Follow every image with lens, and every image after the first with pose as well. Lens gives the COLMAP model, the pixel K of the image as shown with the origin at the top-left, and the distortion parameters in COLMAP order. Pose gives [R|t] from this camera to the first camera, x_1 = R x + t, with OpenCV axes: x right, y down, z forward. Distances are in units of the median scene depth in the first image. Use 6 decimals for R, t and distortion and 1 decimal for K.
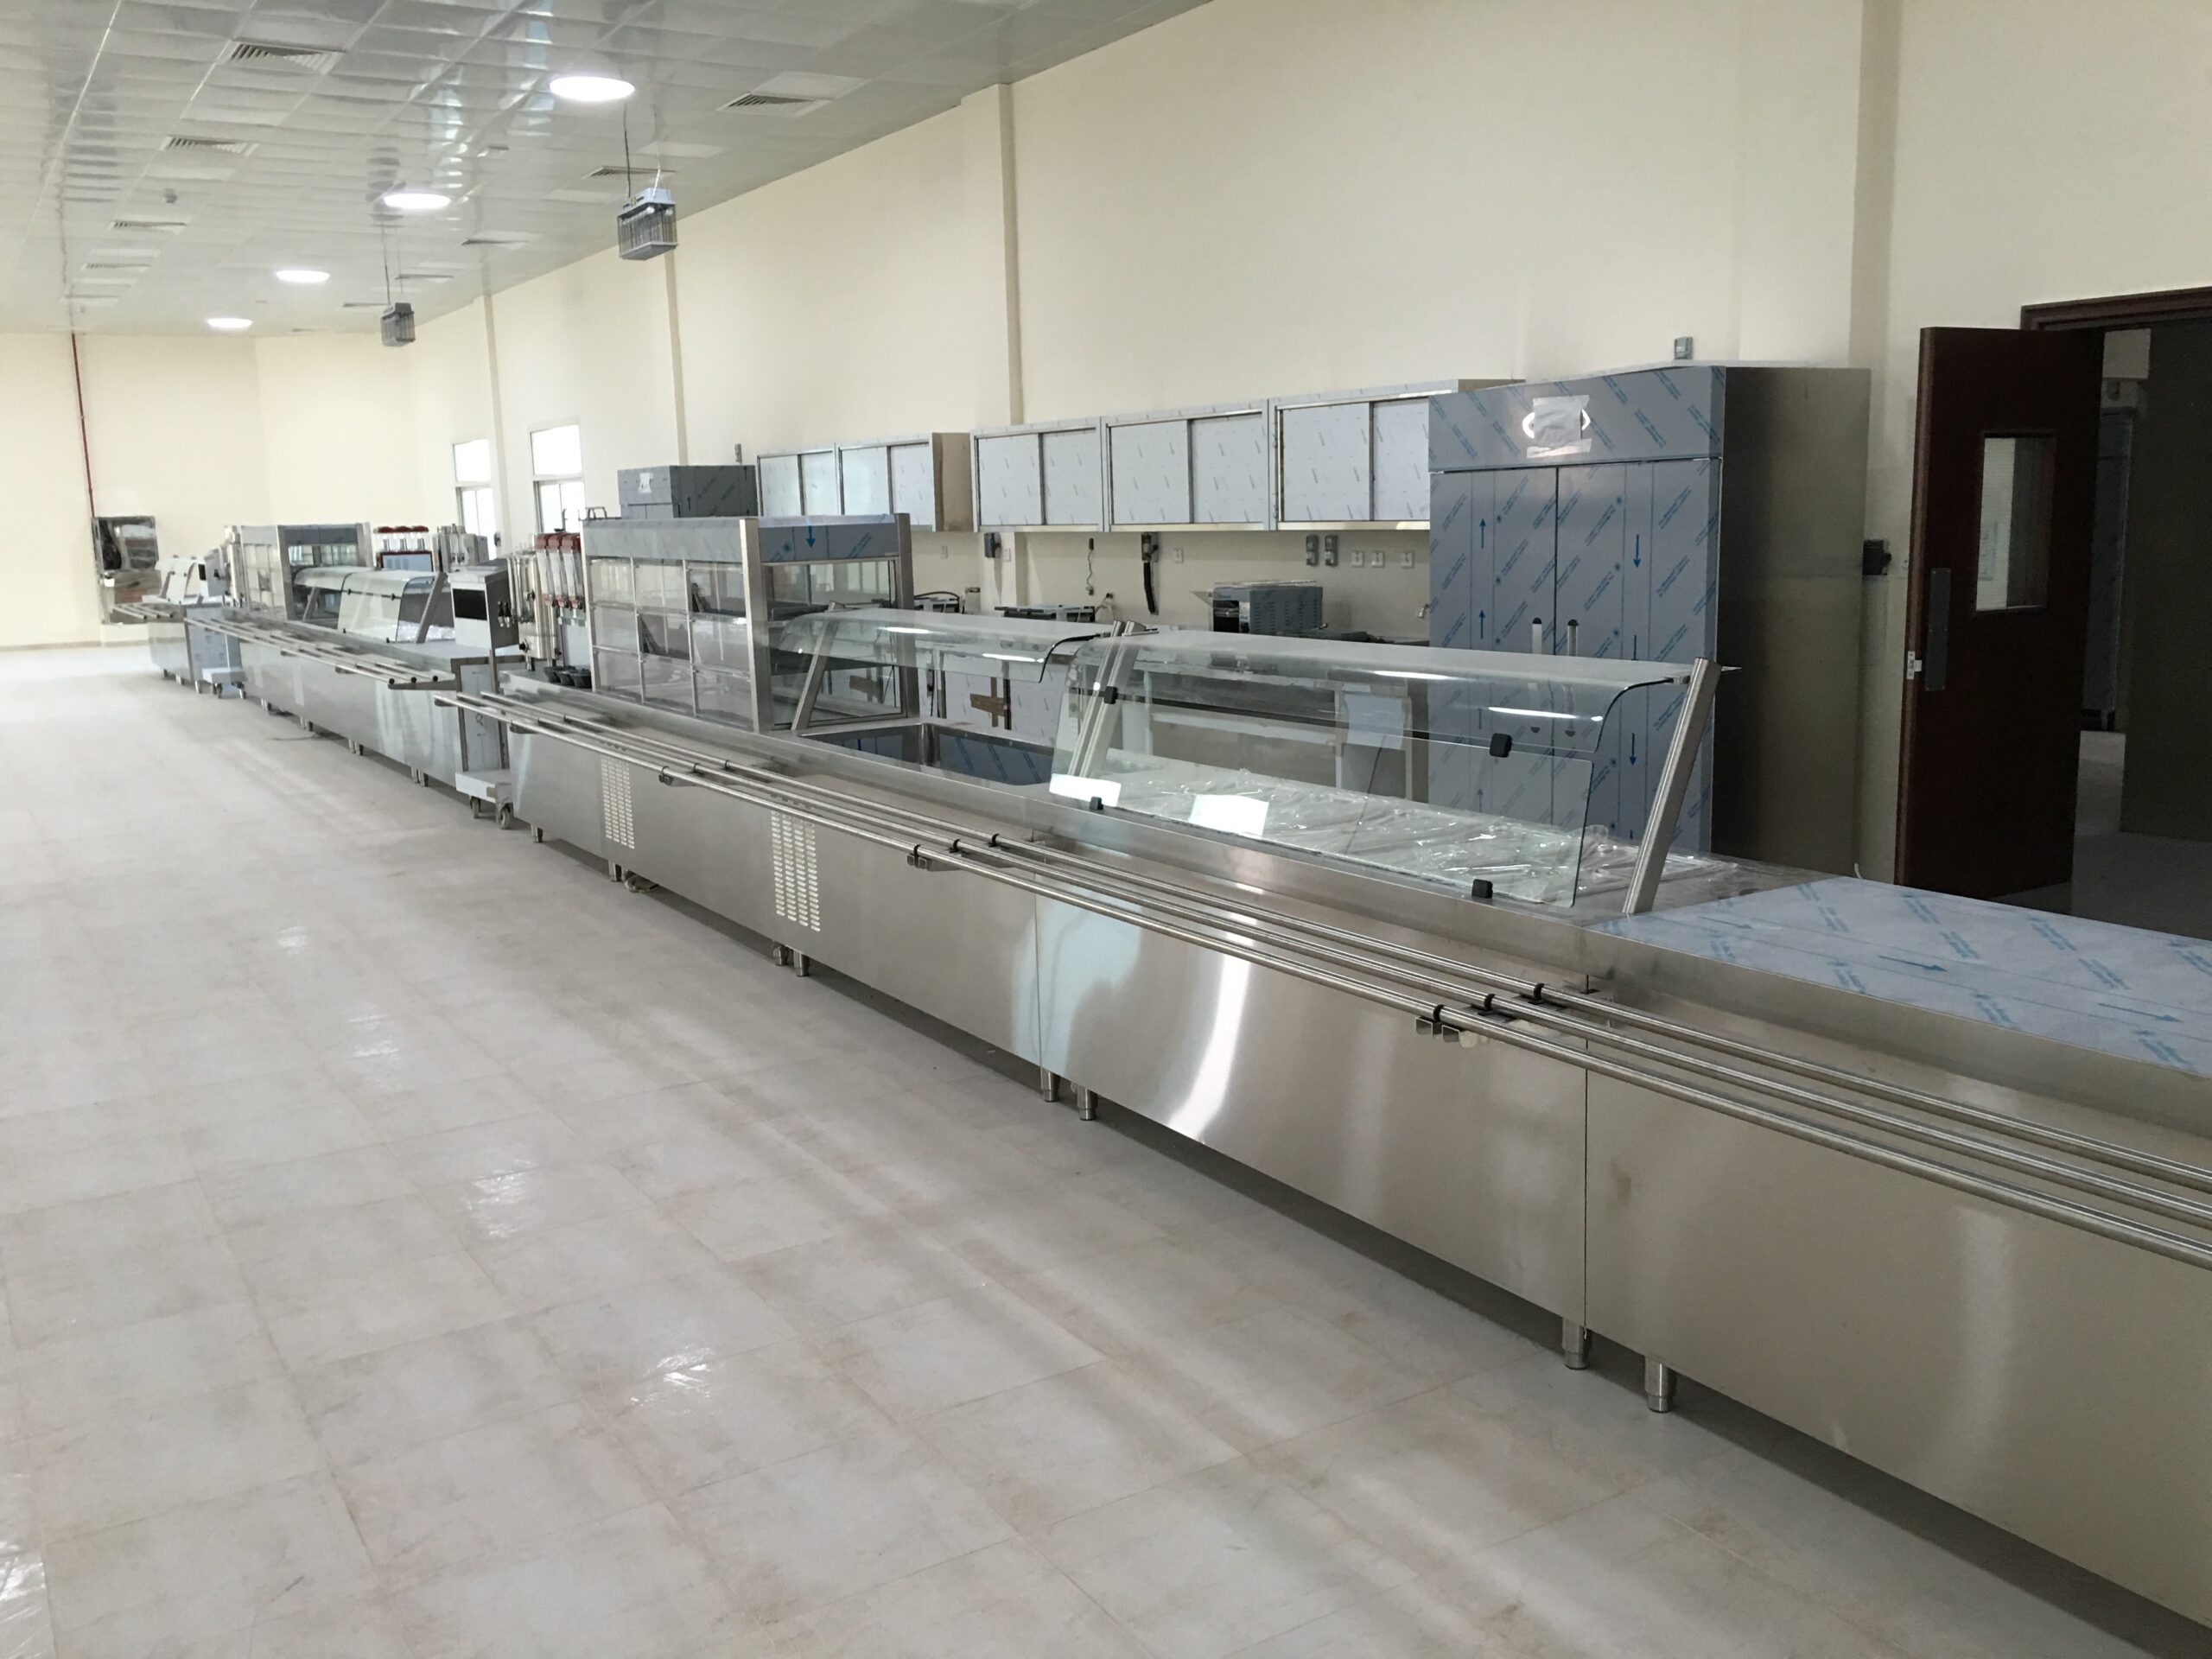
lens RADIAL K [[1854.9, 0, 1106.0], [0, 1854.9, 829.5], [0, 0, 1]] dist [0.079319, -0.089279]
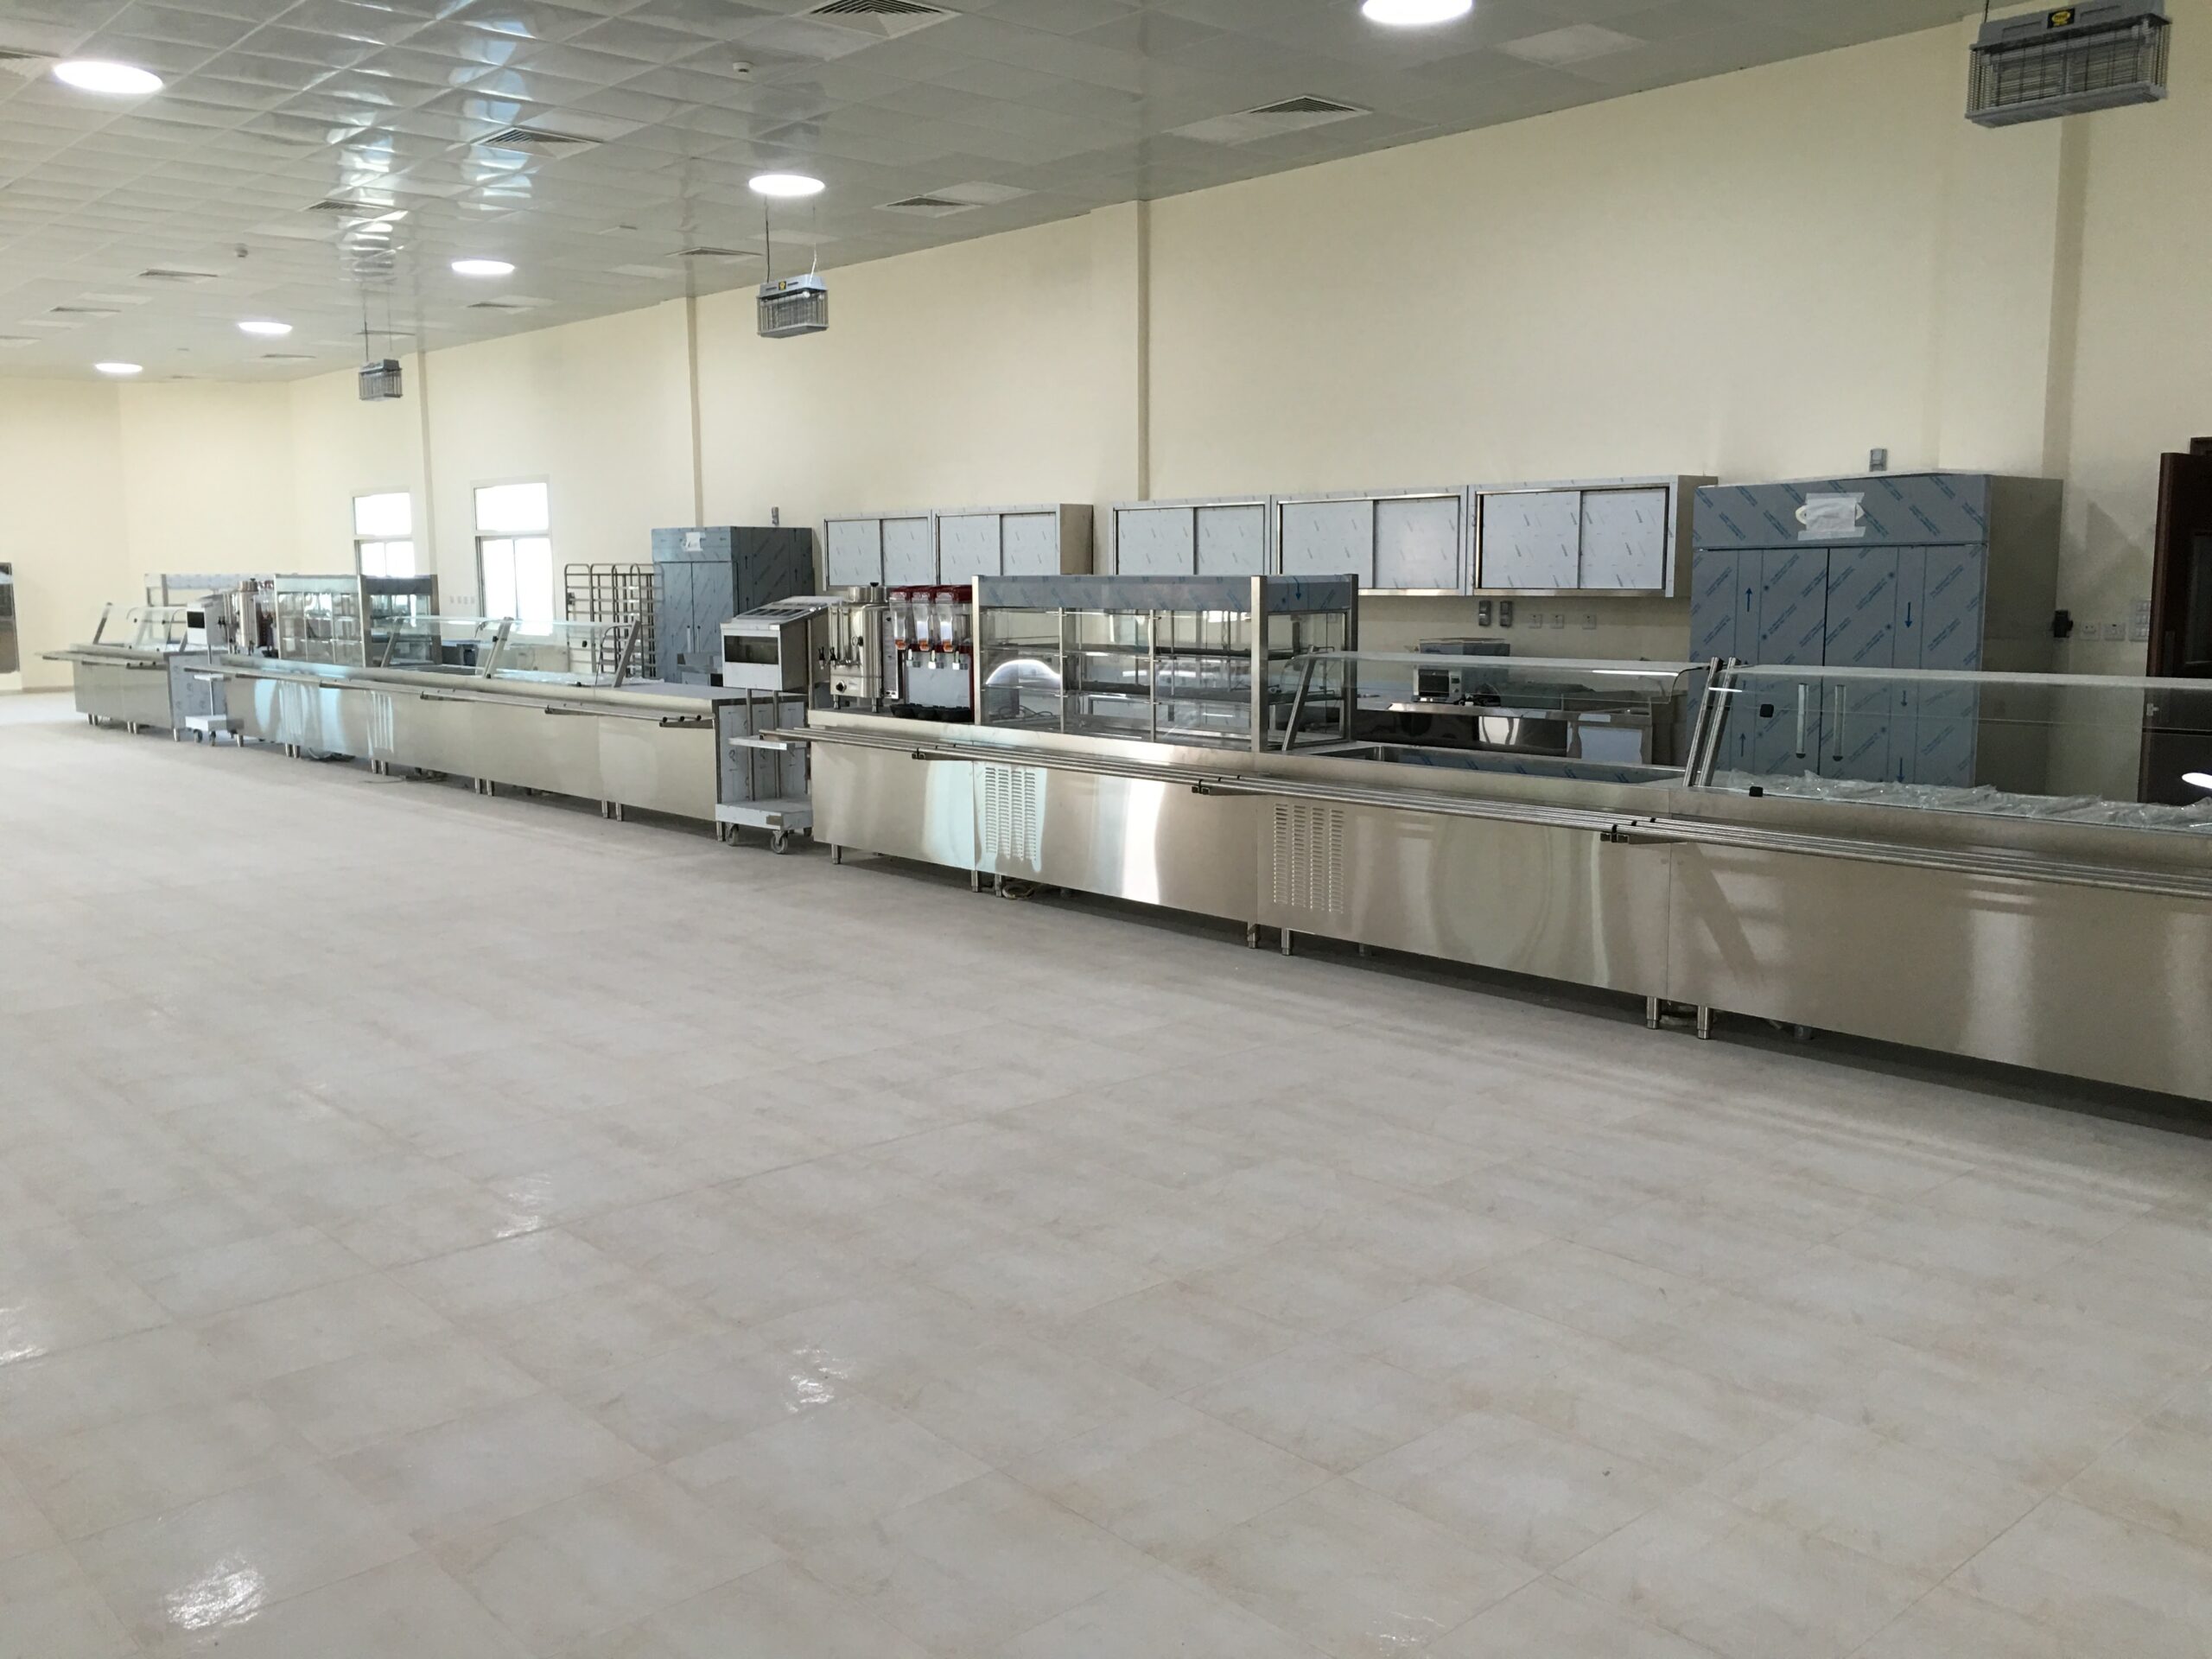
lens RADIAL K [[1854.9, 0, 1106.0], [0, 1854.9, 829.5], [0, 0, 1]] dist [0.079319, -0.089279]
pose [[0.983999, -0.002471, 0.178154, -0.400639], [0.009150, 0.999285, -0.036677, 0.032991], [-0.177936, 0.037721, 0.983319, -0.131906]]
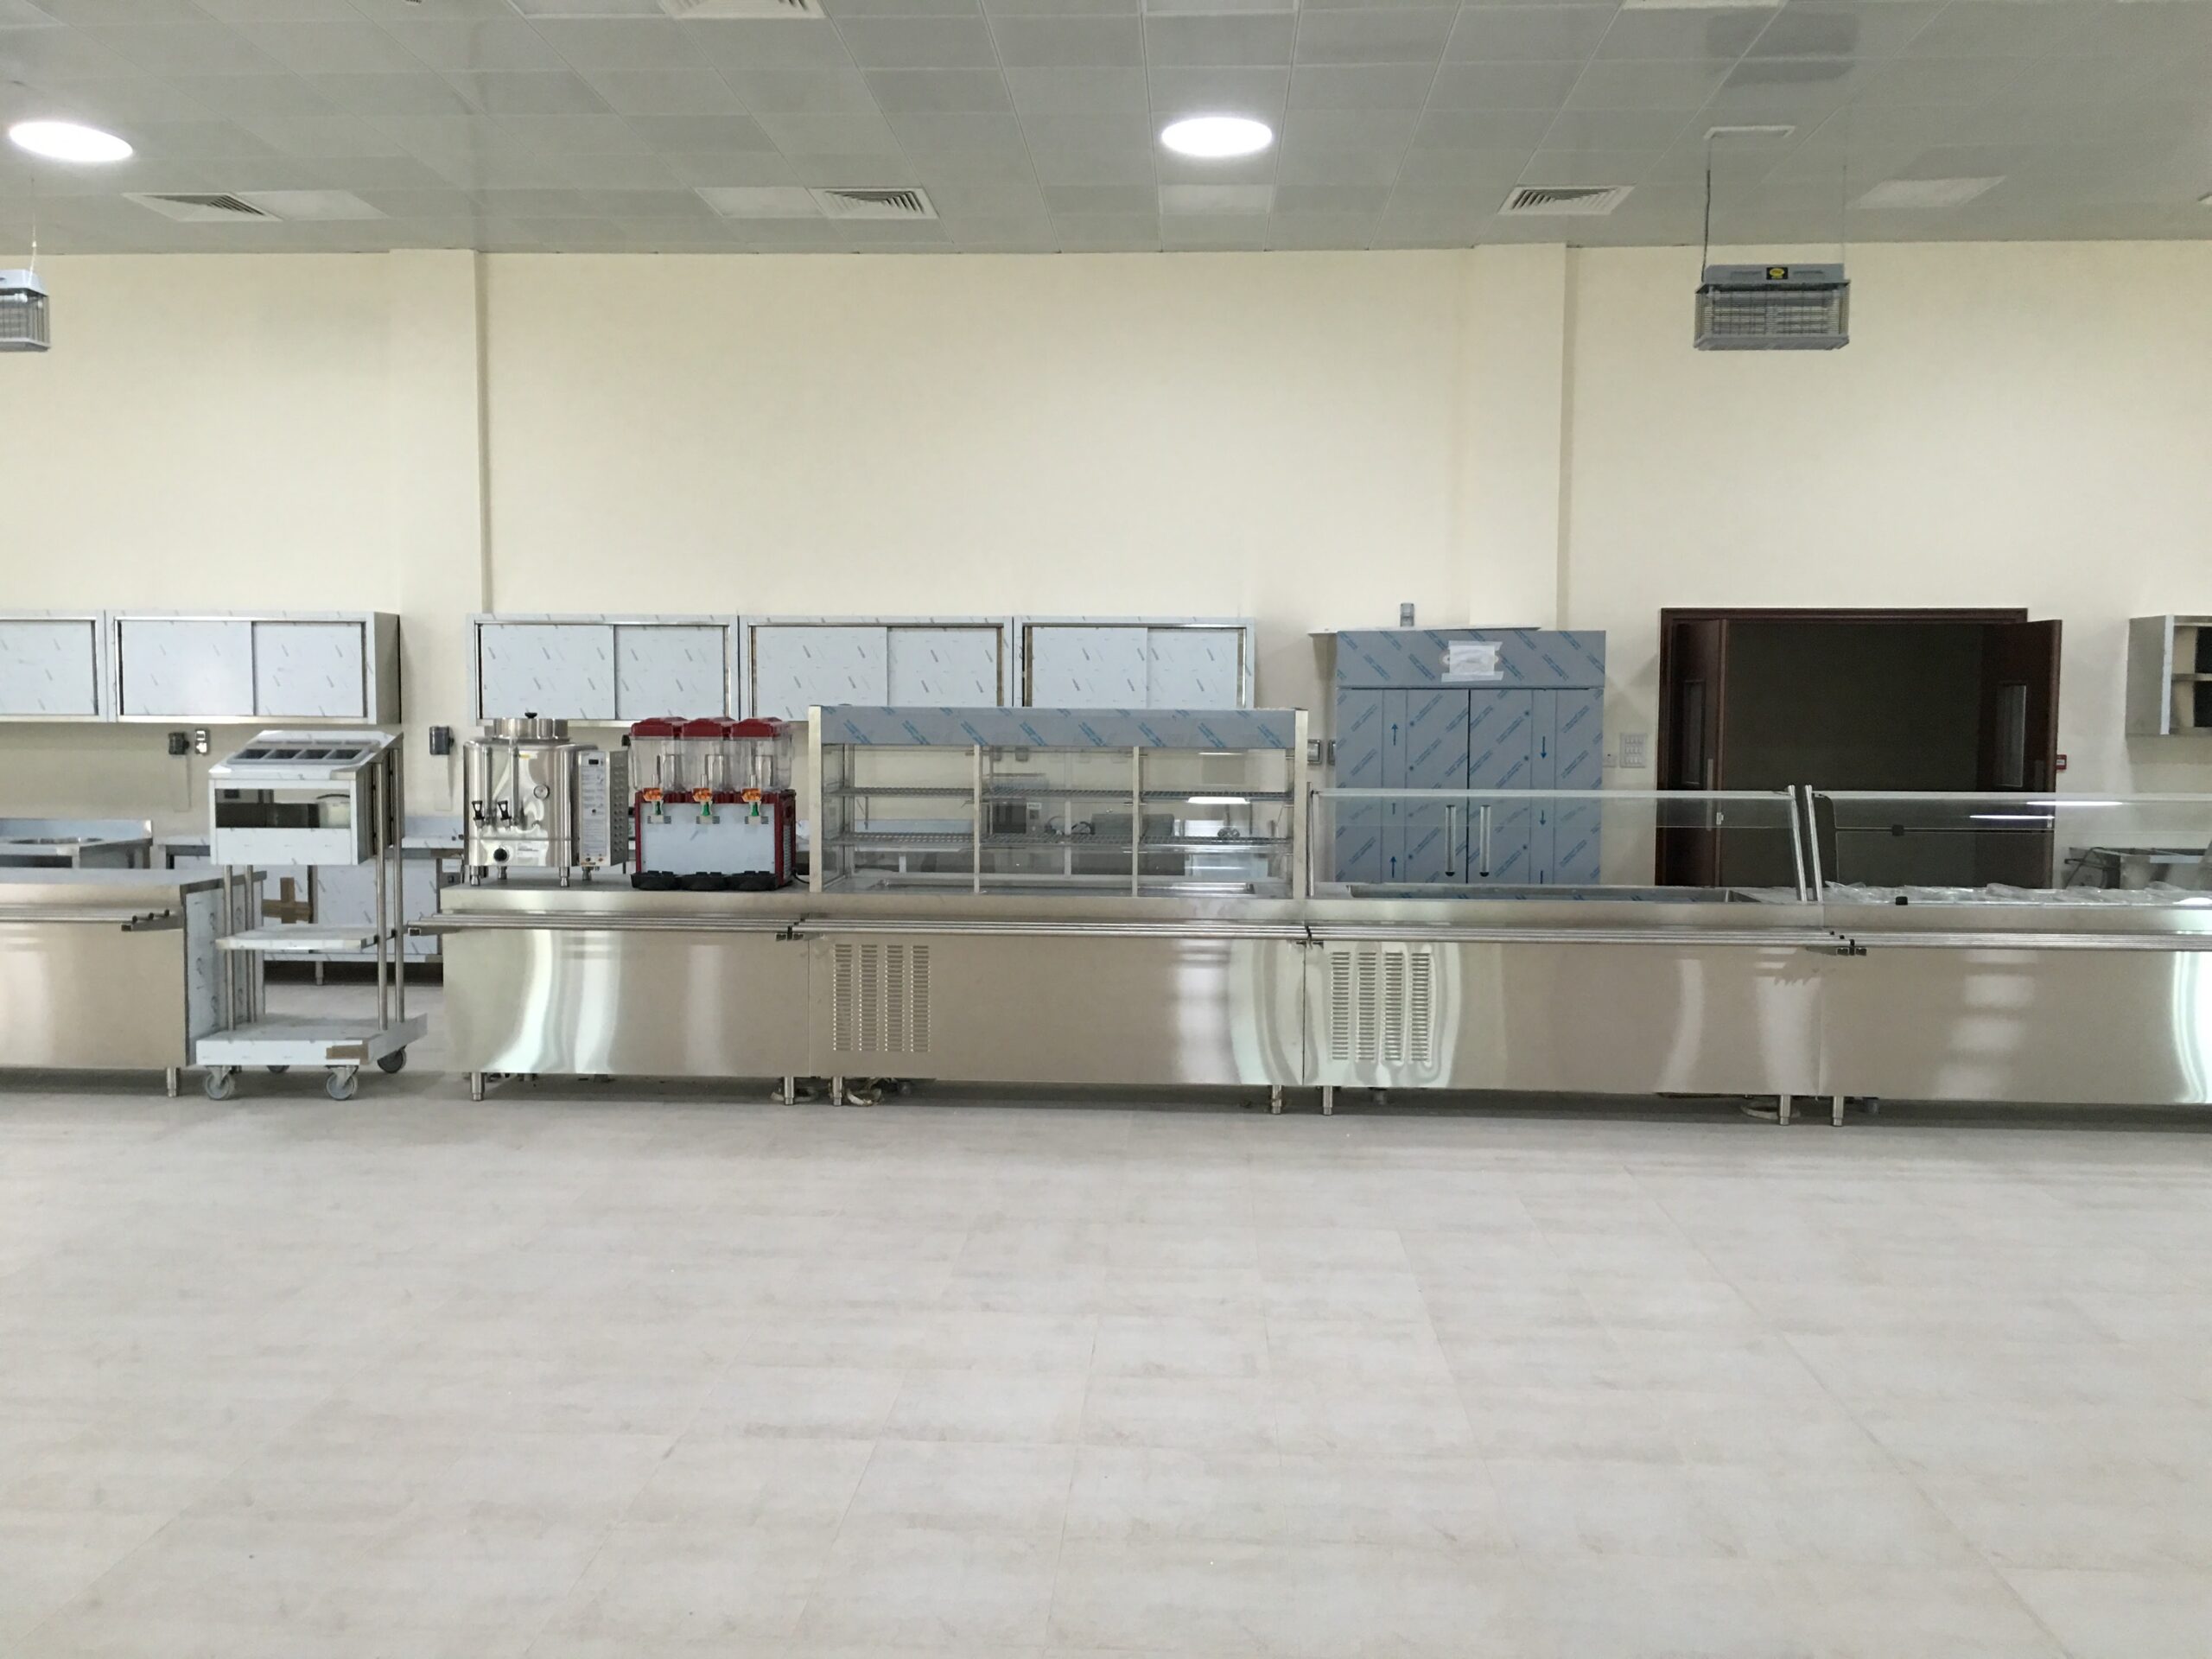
lens RADIAL K [[1854.9, 0, 1106.0], [0, 1854.9, 829.5], [0, 0, 1]] dist [0.079319, -0.089279]
pose [[0.574269, -0.023510, 0.818329, -0.931429], [0.120715, 0.991093, -0.056239, -0.035514], [-0.809718, 0.131080, 0.571992, 0.366221]]
